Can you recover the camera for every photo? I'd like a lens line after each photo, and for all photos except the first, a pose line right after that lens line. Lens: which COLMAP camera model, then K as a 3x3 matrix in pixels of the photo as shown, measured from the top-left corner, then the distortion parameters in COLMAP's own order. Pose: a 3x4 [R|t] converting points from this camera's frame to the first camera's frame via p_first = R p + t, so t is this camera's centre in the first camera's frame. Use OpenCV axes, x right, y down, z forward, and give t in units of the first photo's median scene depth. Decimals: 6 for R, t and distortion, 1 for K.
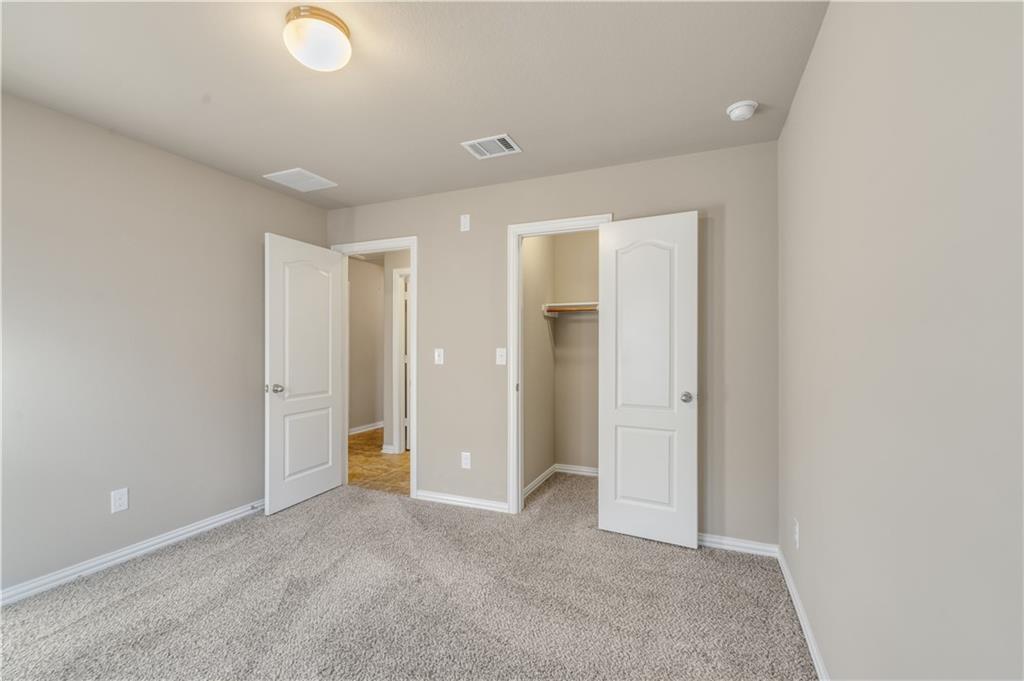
lens RADIAL K [[456.1, 0, 495.2], [0, 456.1, 344.4], [0, 0, 1]] dist [-0.000401, -0.000638]
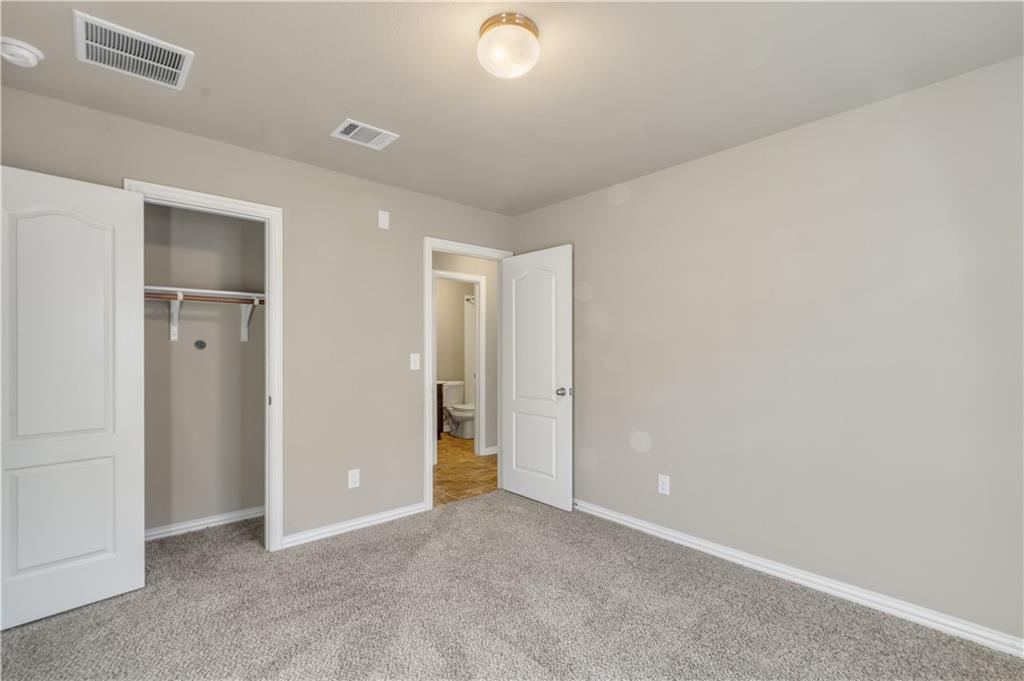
lens RADIAL K [[455.9, 0, 510.9], [0, 455.9, 357.6], [0, 0, 1]] dist [-0.000921, -0.000250]
pose [[0.397625, 0.001725, 0.917547, -0.838142], [-0.002049, 0.999997, -0.000992, 0.017767], [-0.917546, -0.001486, 0.397627, 0.395128]]
